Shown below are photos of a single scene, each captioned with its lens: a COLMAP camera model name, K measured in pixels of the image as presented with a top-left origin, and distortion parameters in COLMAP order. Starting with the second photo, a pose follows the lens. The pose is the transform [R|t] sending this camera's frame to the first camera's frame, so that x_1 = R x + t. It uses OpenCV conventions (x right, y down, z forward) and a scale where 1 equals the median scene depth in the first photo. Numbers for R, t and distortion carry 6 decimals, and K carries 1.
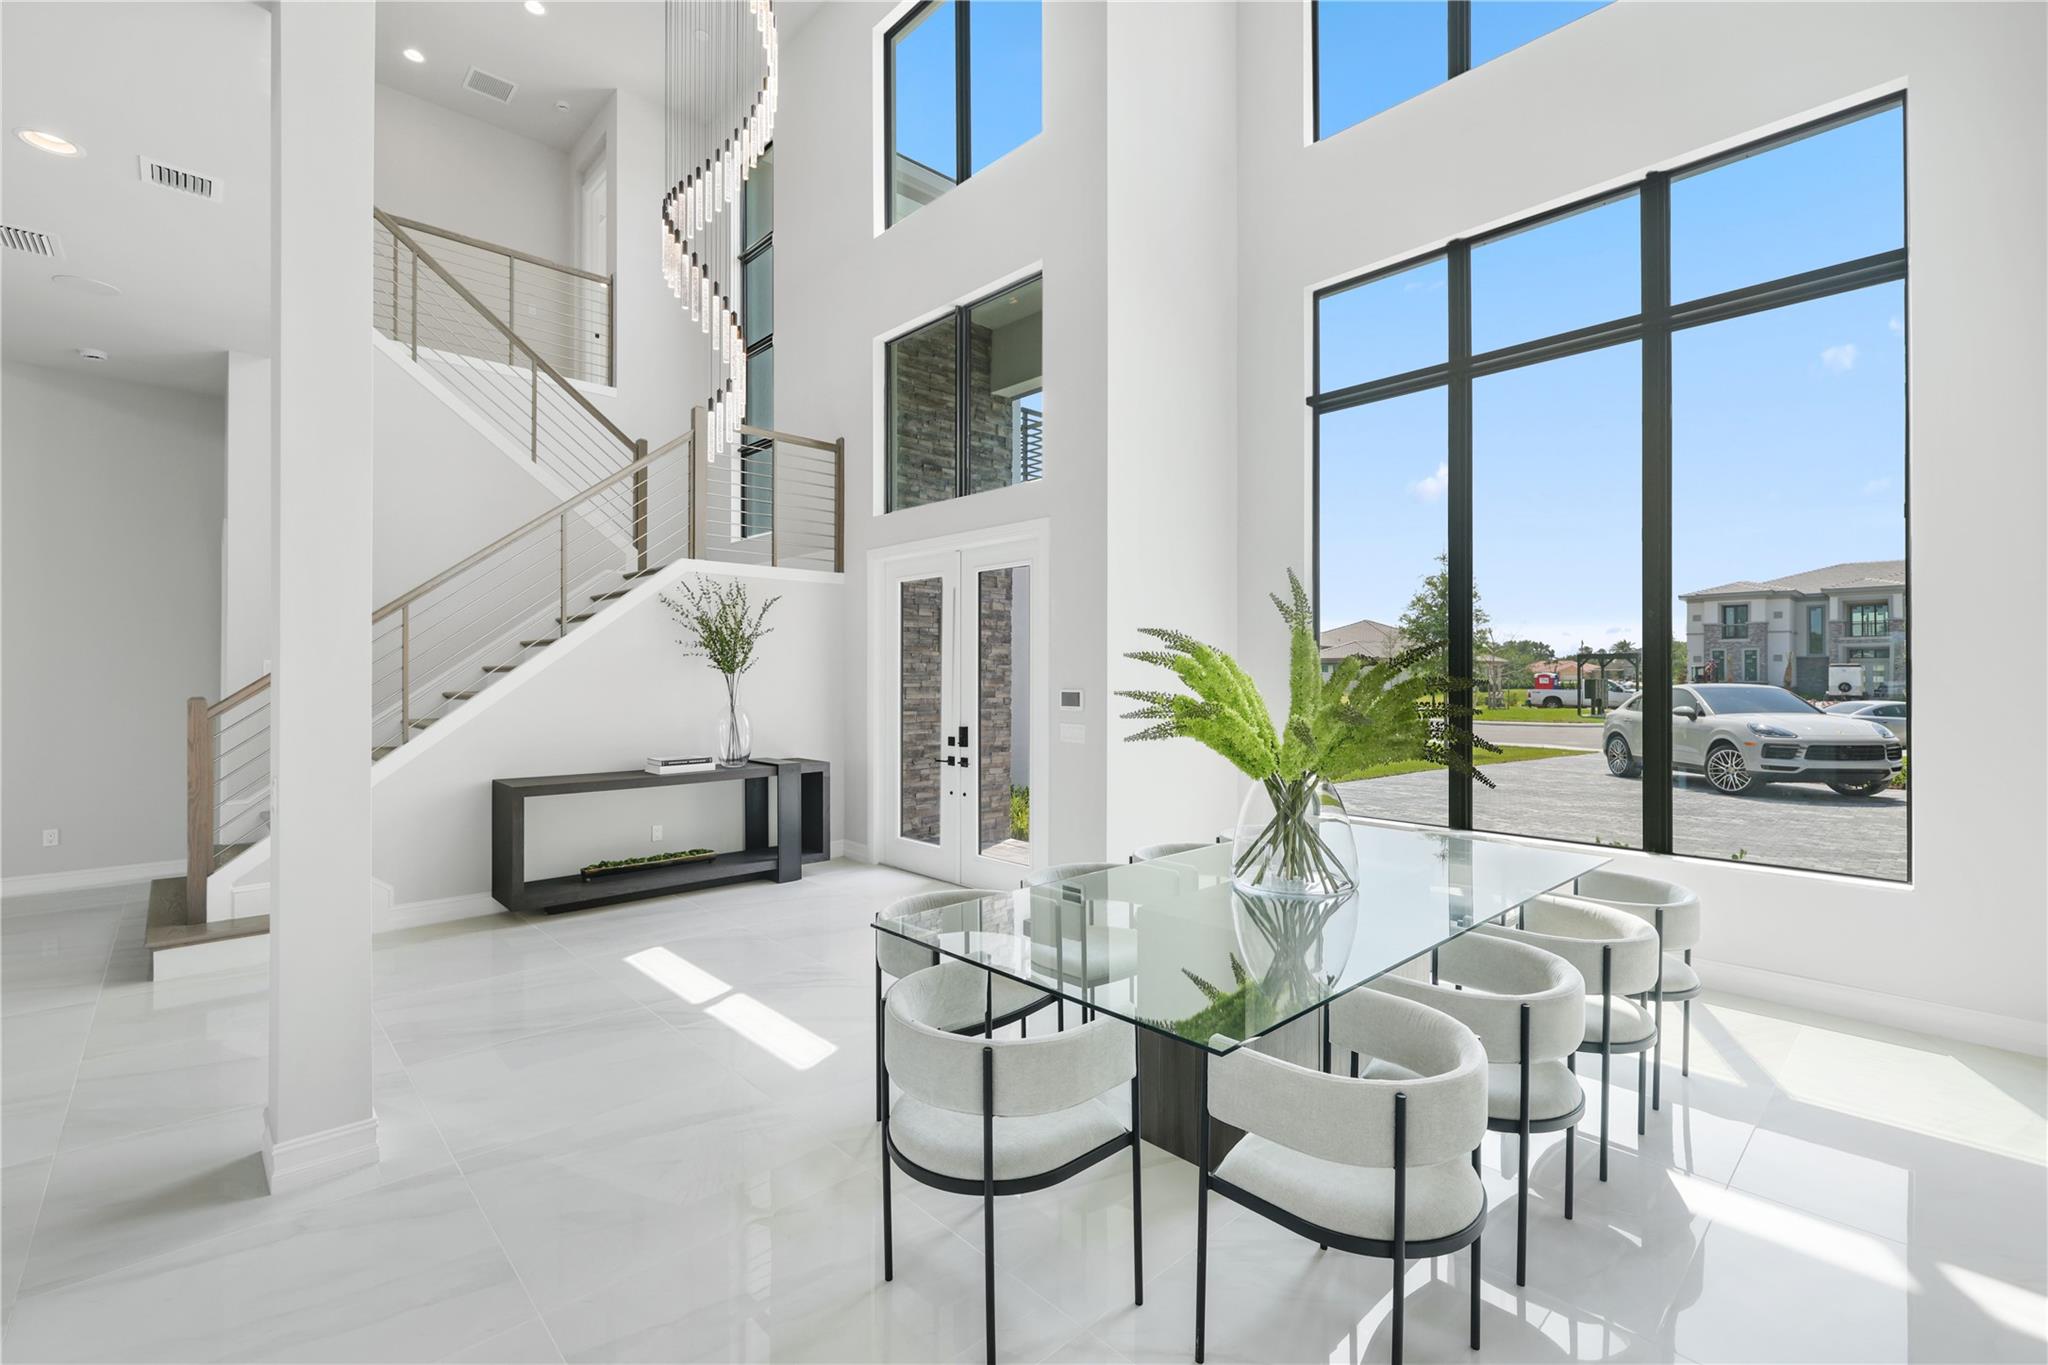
lens RADIAL K [[864.6, 0, 1026.1], [0, 864.6, 652.6], [0, 0, 1]] dist [0.004258, 0.000317]
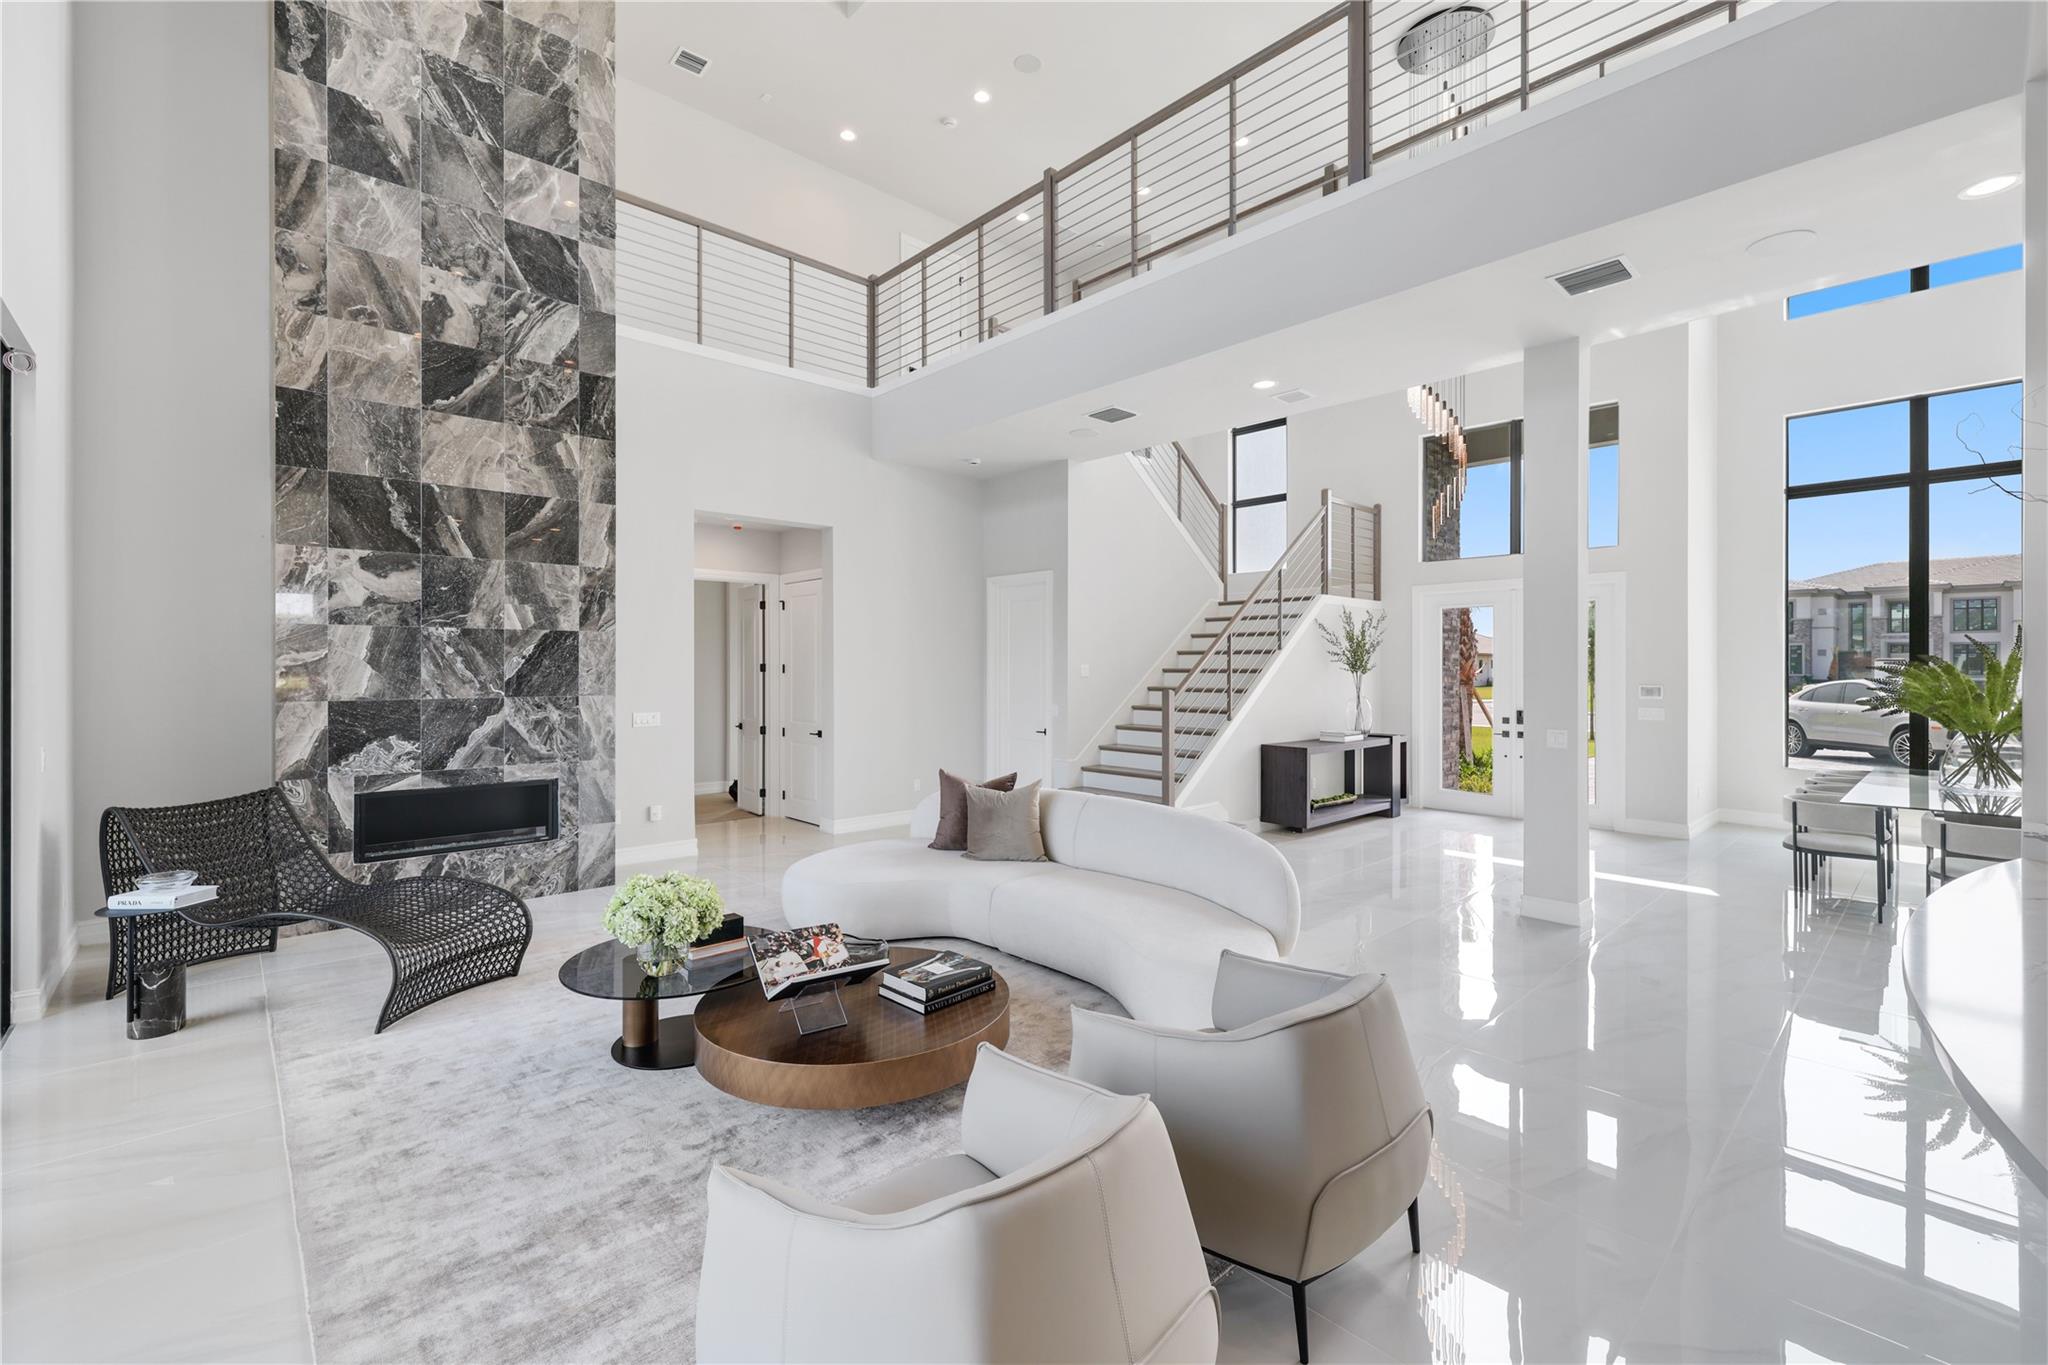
lens RADIAL K [[877.4, 0, 1027.8], [0, 877.4, 669.9], [0, 0, 1]] dist [-0.001608, 0.000002]
pose [[0.999939, -0.004518, 0.010037, -0.902170], [0.004278, 0.999708, 0.023792, -0.020735], [-0.010142, -0.023747, 0.999667, -0.460002]]
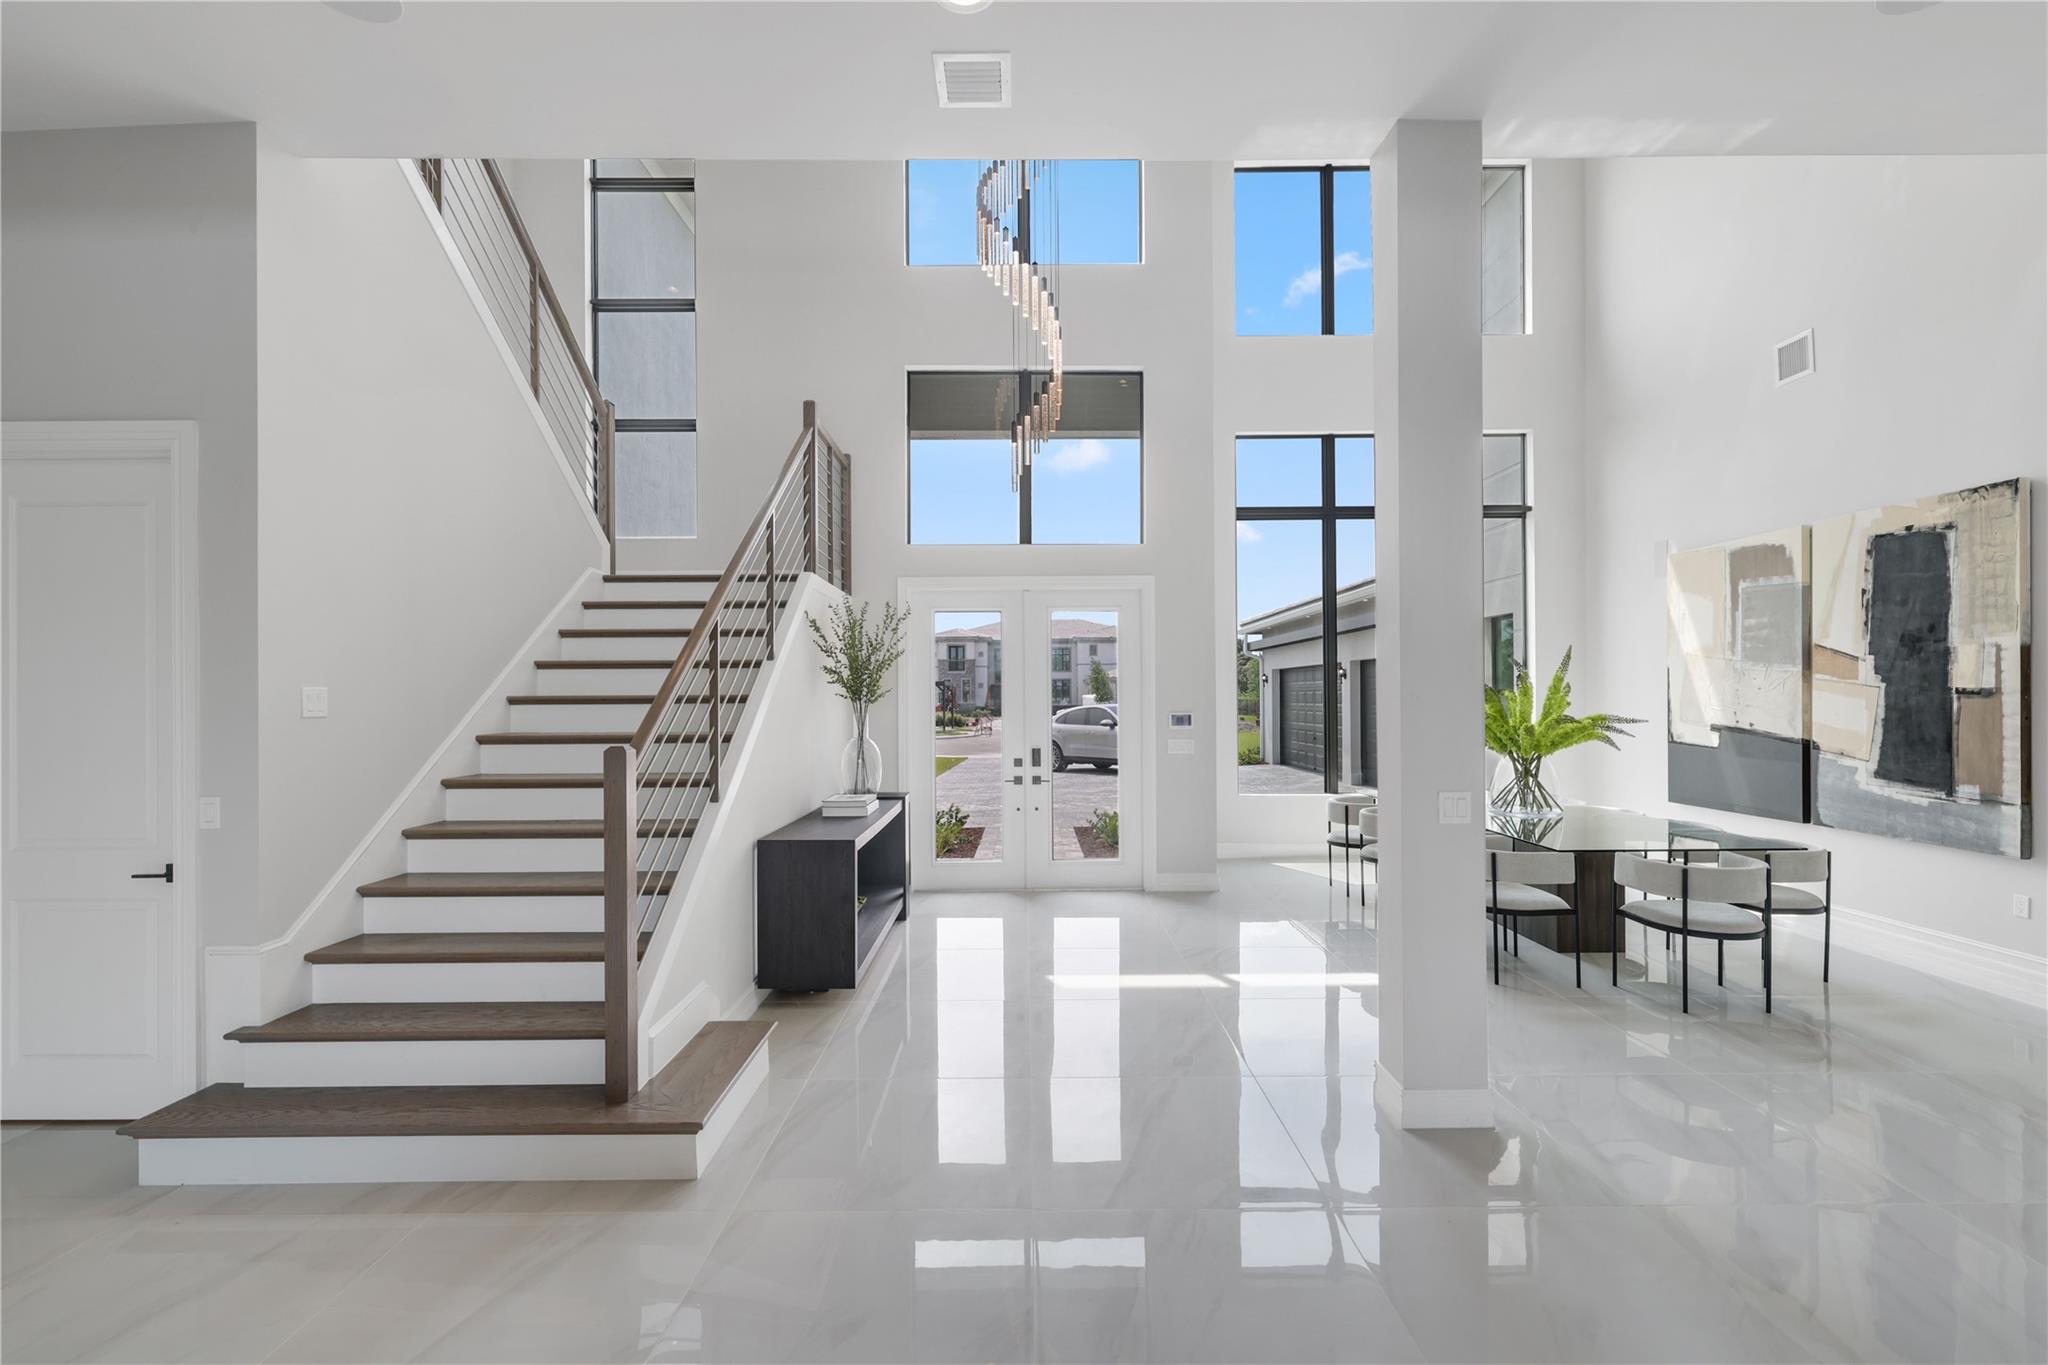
lens RADIAL K [[869.1, 0, 1024.8], [0, 869.1, 695.5], [0, 0, 1]] dist [0.002181, 0.000029]
pose [[0.667757, -0.008085, 0.744336, -0.903962], [-0.005405, 0.999862, 0.015710, -0.000234], [-0.744360, -0.014513, 0.667621, 0.256056]]
